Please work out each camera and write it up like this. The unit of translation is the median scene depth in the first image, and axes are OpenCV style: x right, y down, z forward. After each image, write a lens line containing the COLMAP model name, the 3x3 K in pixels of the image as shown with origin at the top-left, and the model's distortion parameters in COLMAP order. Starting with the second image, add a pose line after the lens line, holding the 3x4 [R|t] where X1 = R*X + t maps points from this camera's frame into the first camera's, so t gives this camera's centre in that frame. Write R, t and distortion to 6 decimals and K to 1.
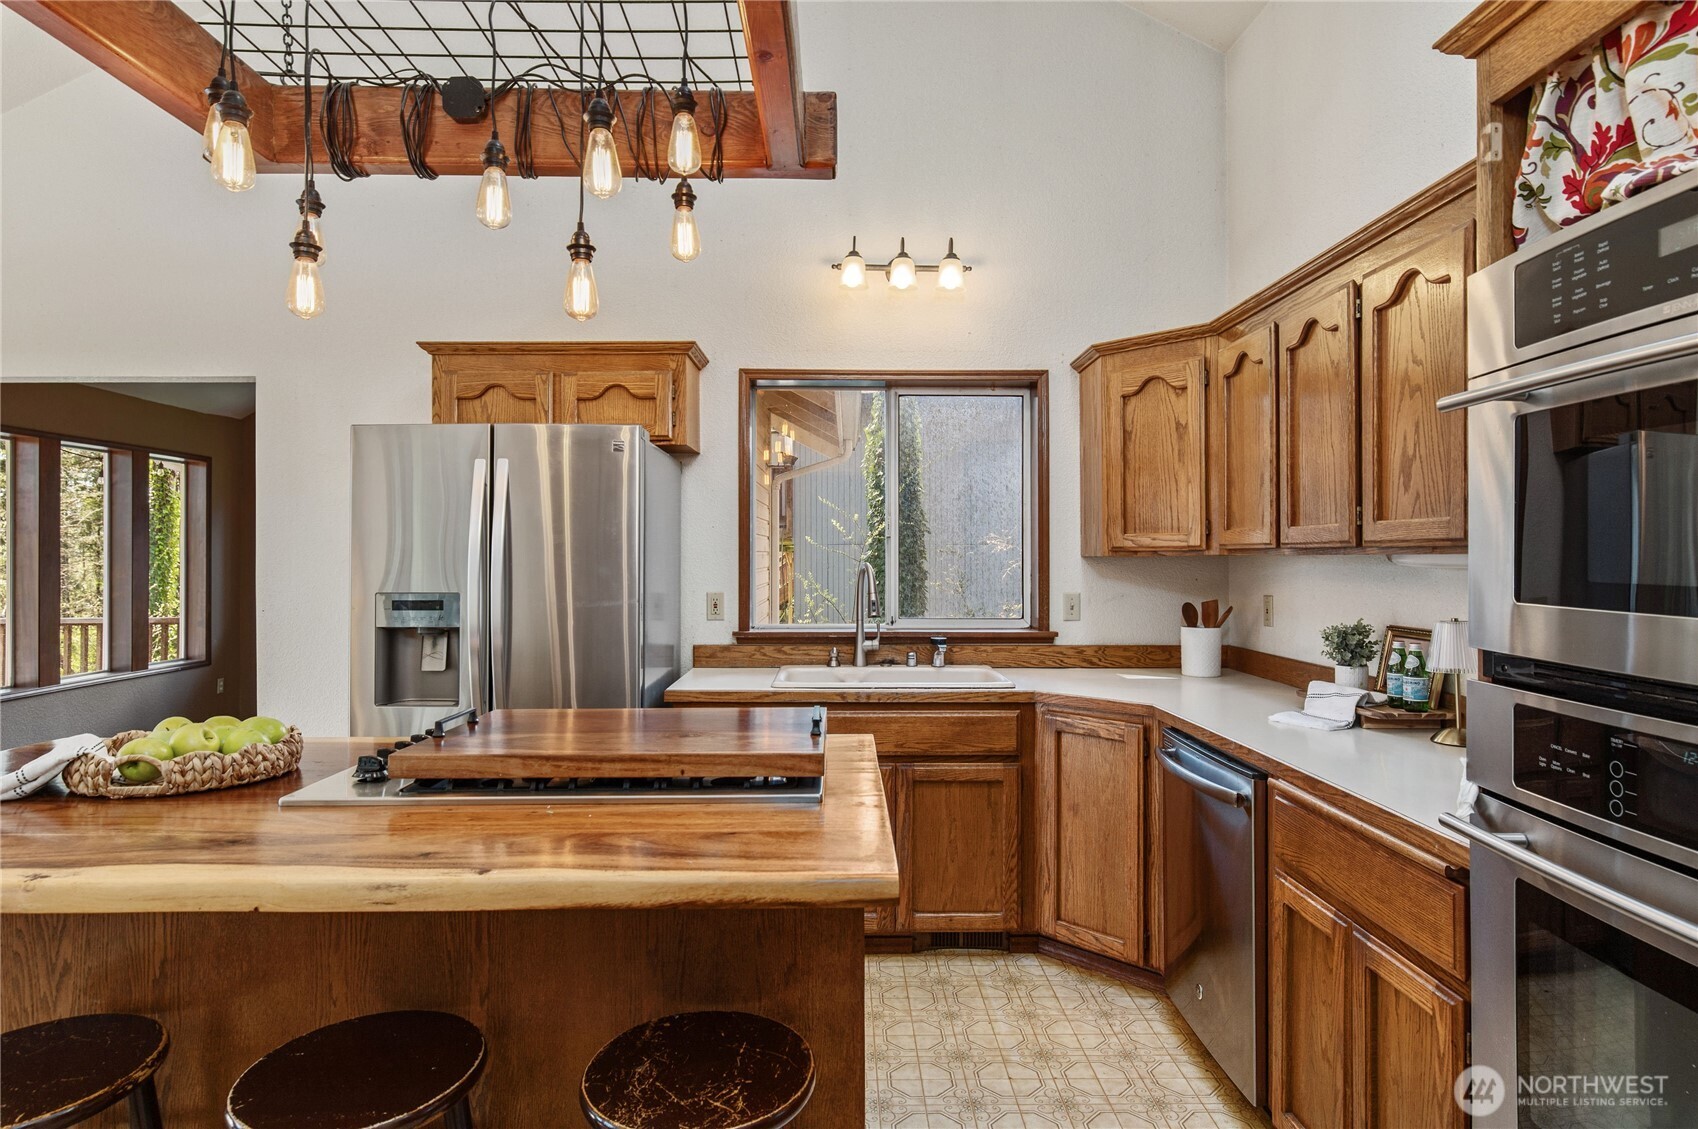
lens RADIAL K [[916.5, 0, 850.2], [0, 916.5, 564.7], [0, 0, 1]] dist [-0.001555, -0.003259]
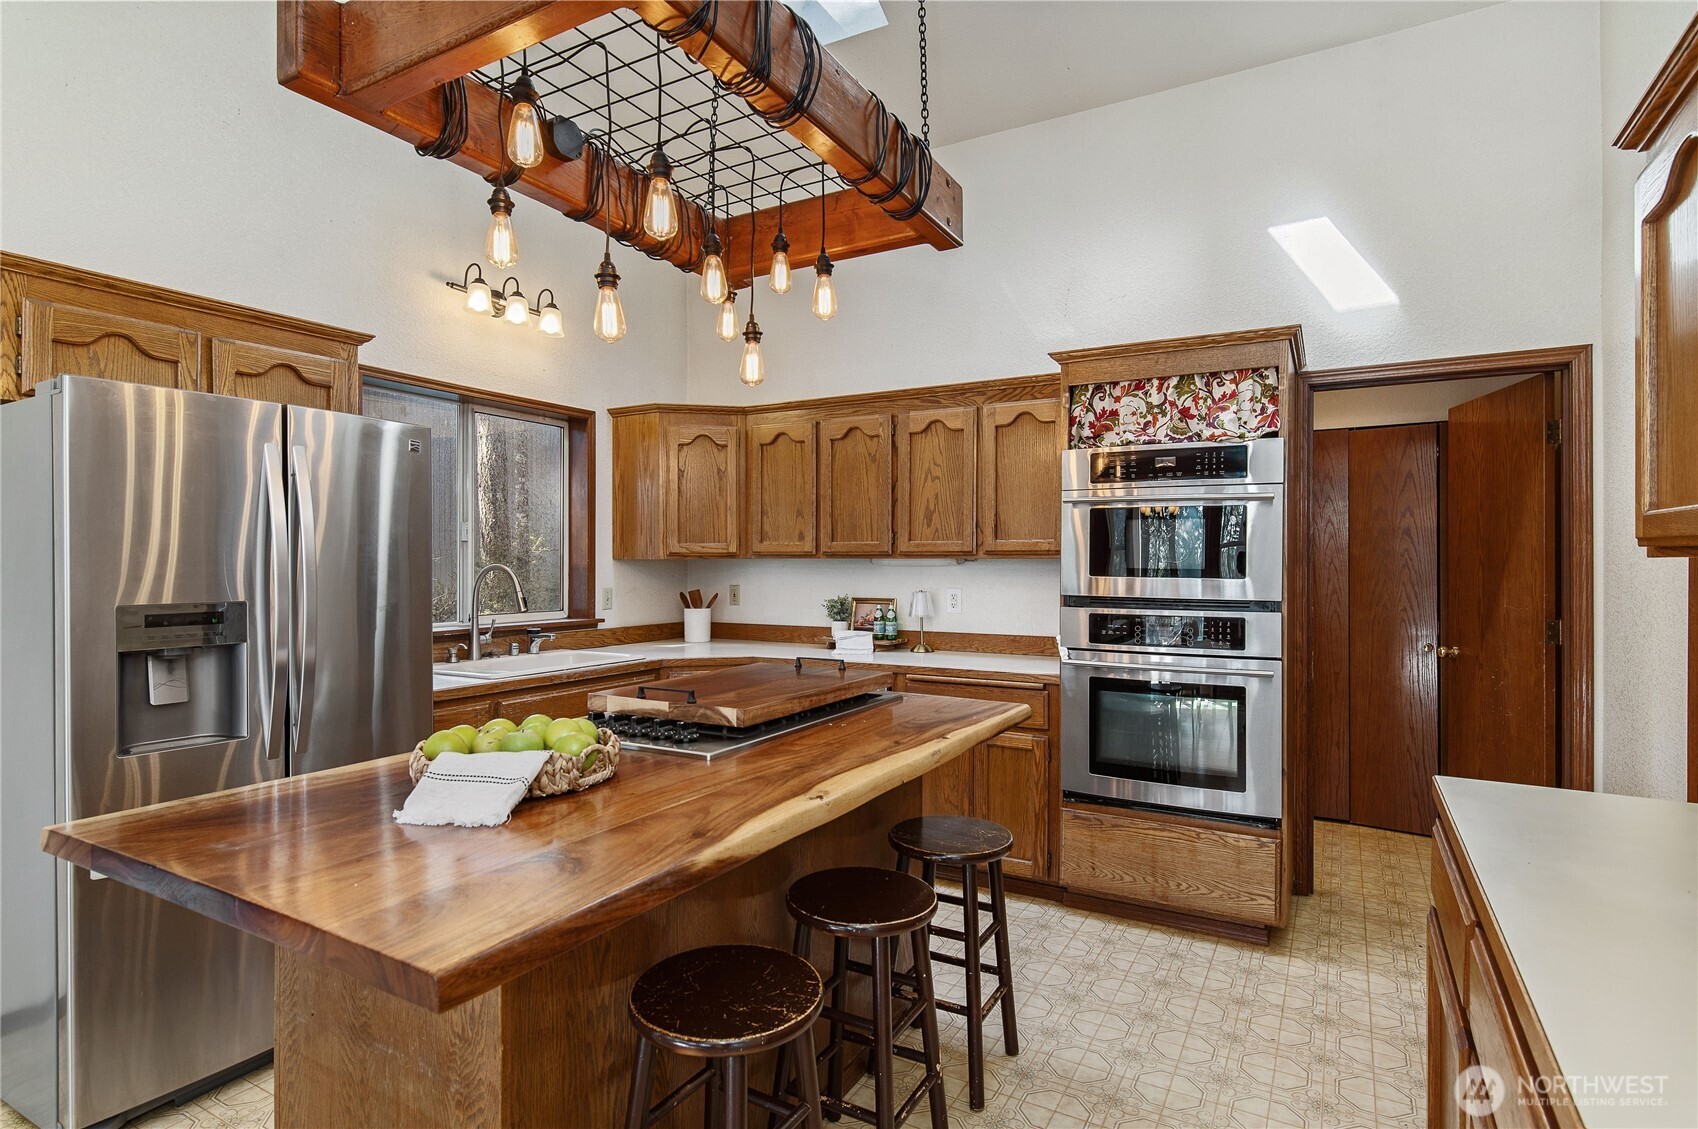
lens RADIAL K [[890.6, 0, 854.9], [0, 890.6, 562.6], [0, 0, 1]] dist [-0.002423, 0.002859]
pose [[0.504868, -0.005761, 0.863177, -0.770136], [0.006440, 0.999975, 0.002908, -0.004513], [-0.863173, 0.004091, 0.504892, 0.105599]]
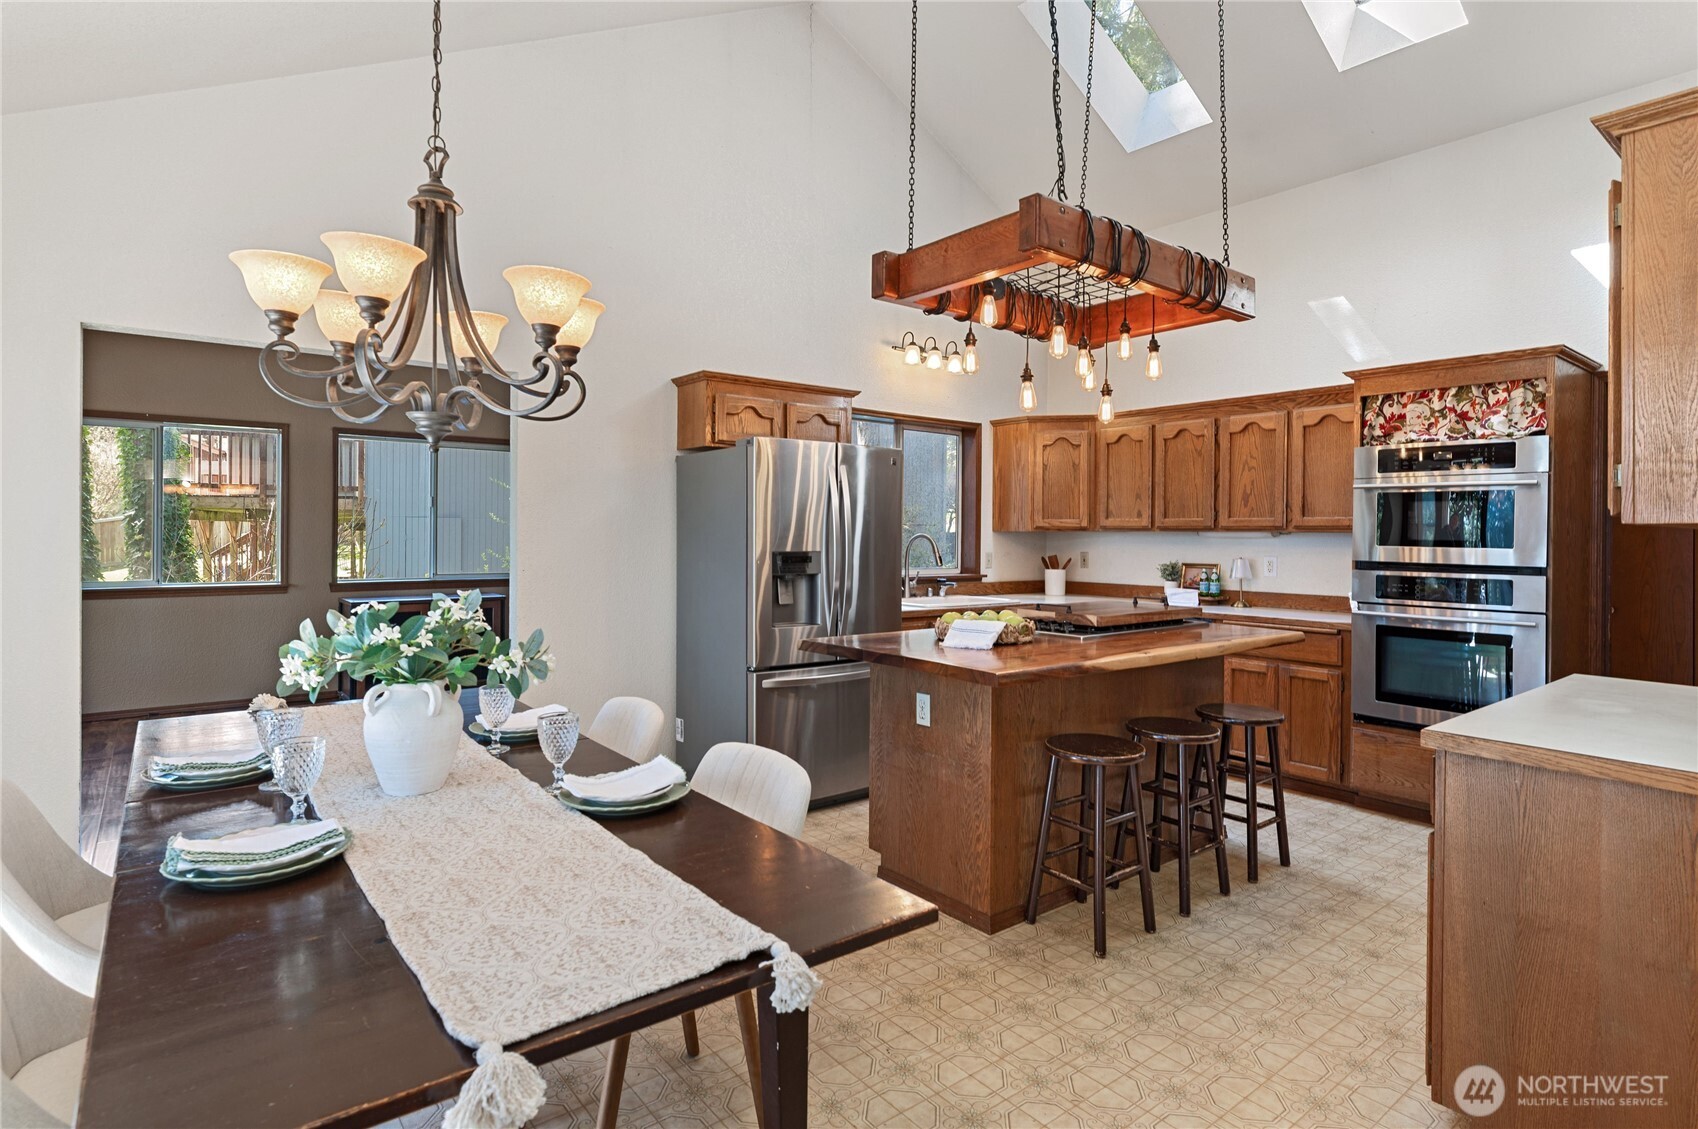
lens RADIAL K [[890.6, 0, 831.7], [0, 890.6, 534.6], [0, 0, 1]] dist [-0.002423, 0.002859]
pose [[0.799051, 0.002384, 0.601259, -1.189841], [-0.001895, 0.999997, -0.001447, 0.002922], [-0.601261, 0.000017, 0.799053, -0.183665]]
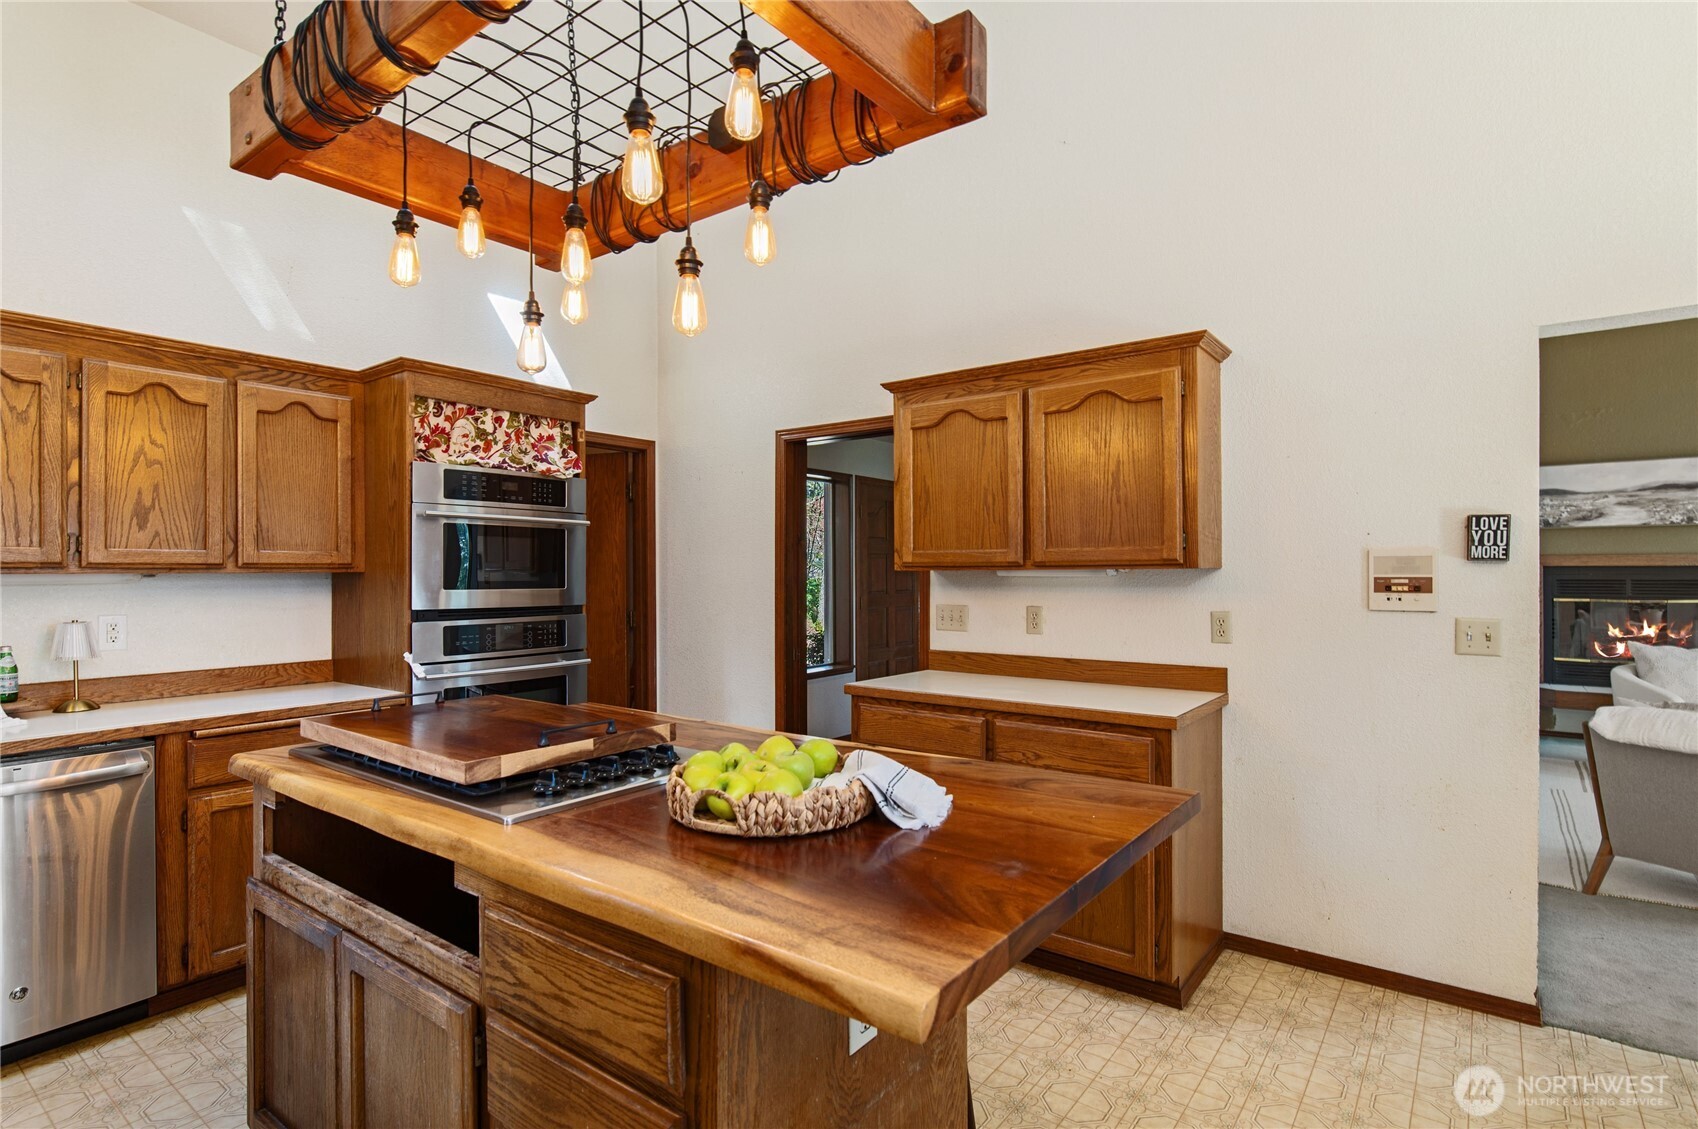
lens RADIAL K [[890.6, 0, 840.9], [0, 890.6, 561.1], [0, 0, 1]] dist [-0.002423, 0.002859]
pose [[-0.804019, 0.007846, 0.594552, -0.733810], [0.005366, 0.999968, -0.005940, -0.009291], [-0.594580, -0.001585, -0.804035, 0.979134]]
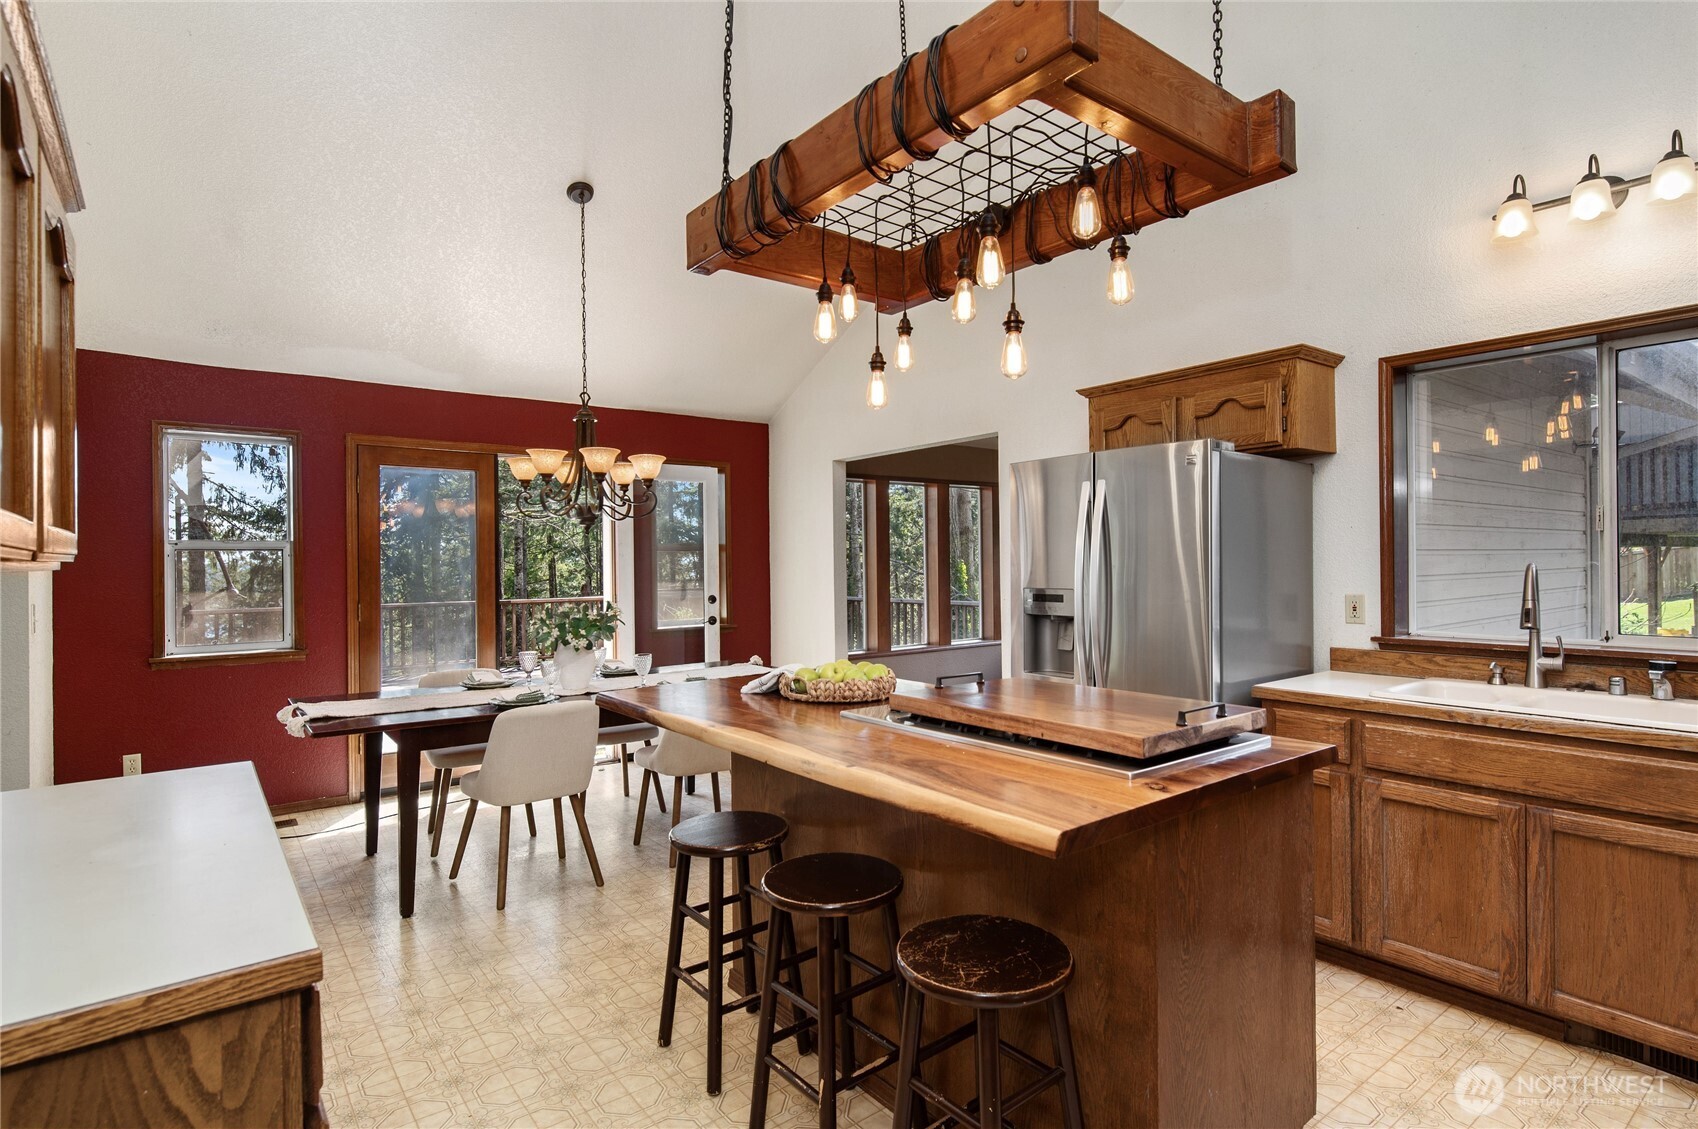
lens RADIAL K [[890.6, 0, 916.7], [0, 890.6, 579.0], [0, 0, 1]] dist [-0.002423, 0.002859]
pose [[0.614813, 0.010722, -0.788600, 0.352253], [0.002687, 0.999873, 0.015689, -0.002611], [0.788668, -0.011765, 0.614707, 0.065831]]
